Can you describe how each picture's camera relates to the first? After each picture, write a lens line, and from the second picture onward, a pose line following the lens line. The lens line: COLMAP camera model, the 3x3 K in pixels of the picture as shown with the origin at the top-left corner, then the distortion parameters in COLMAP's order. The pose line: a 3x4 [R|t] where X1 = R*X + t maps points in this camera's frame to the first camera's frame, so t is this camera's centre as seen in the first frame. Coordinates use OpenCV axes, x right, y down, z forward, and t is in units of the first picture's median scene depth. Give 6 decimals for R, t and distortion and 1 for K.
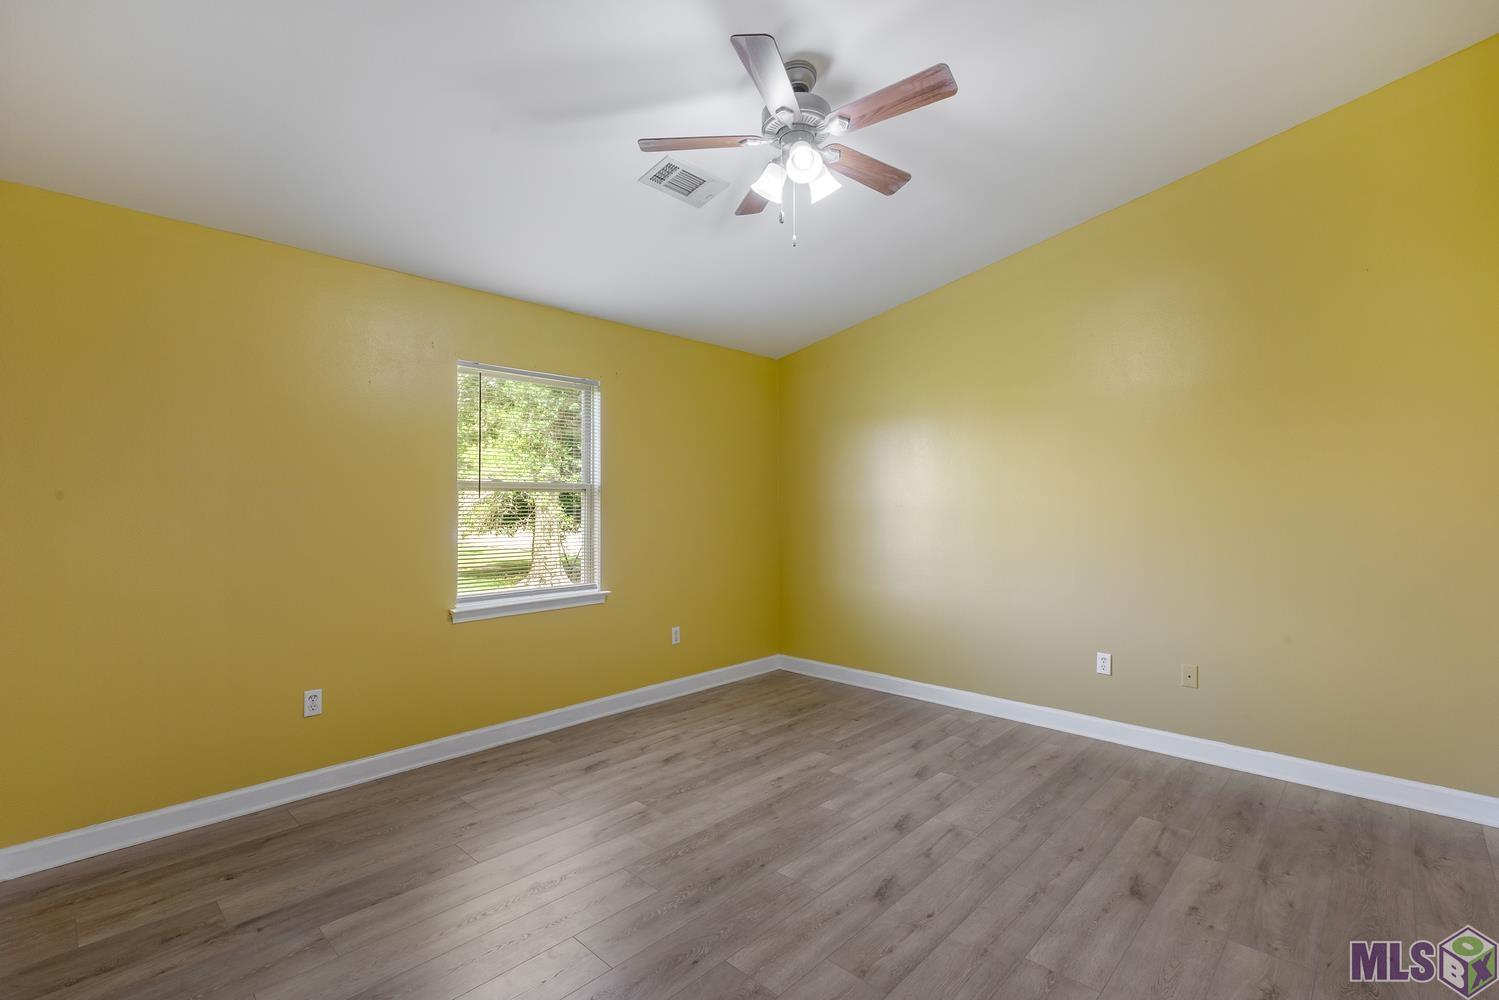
lens RADIAL K [[678.0, 0, 749.5], [0, 678.0, 500.0], [0, 0, 1]] dist [0.000351, -0.000177]
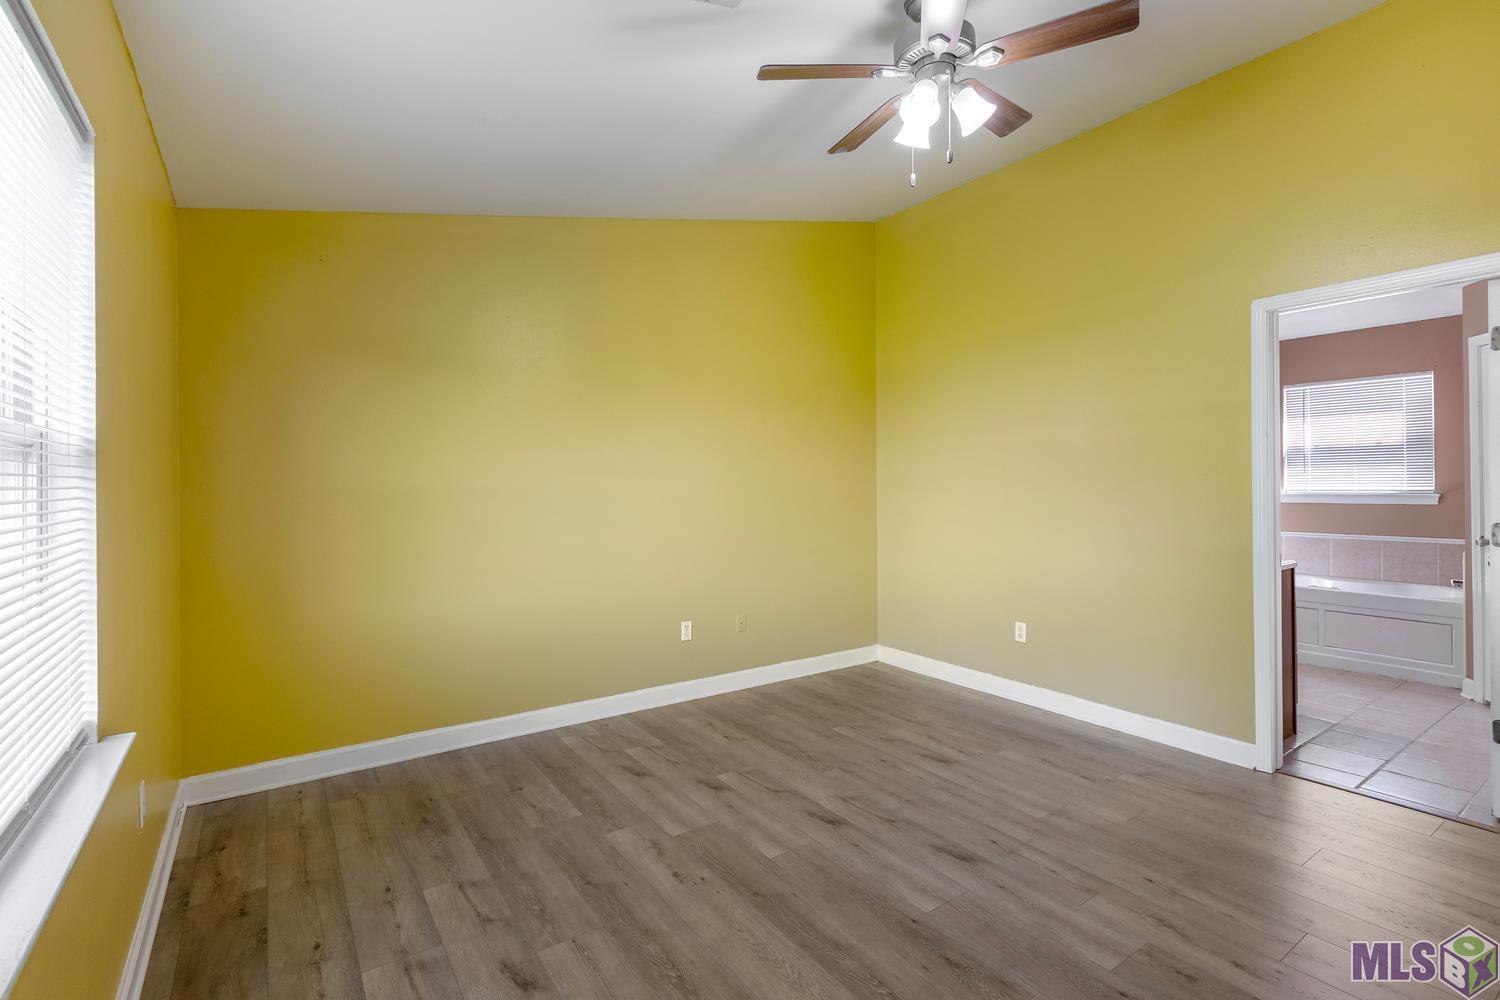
lens RADIAL K [[697.0, 0, 746.3], [0, 697.0, 483.8], [0, 0, 1]] dist [-0.001051, 0.000588]
pose [[0.206148, -0.002432, 0.978518, -0.655629], [0.004309, 0.999989, 0.001578, 0.003022], [-0.978511, 0.003891, 0.206157, 0.786739]]
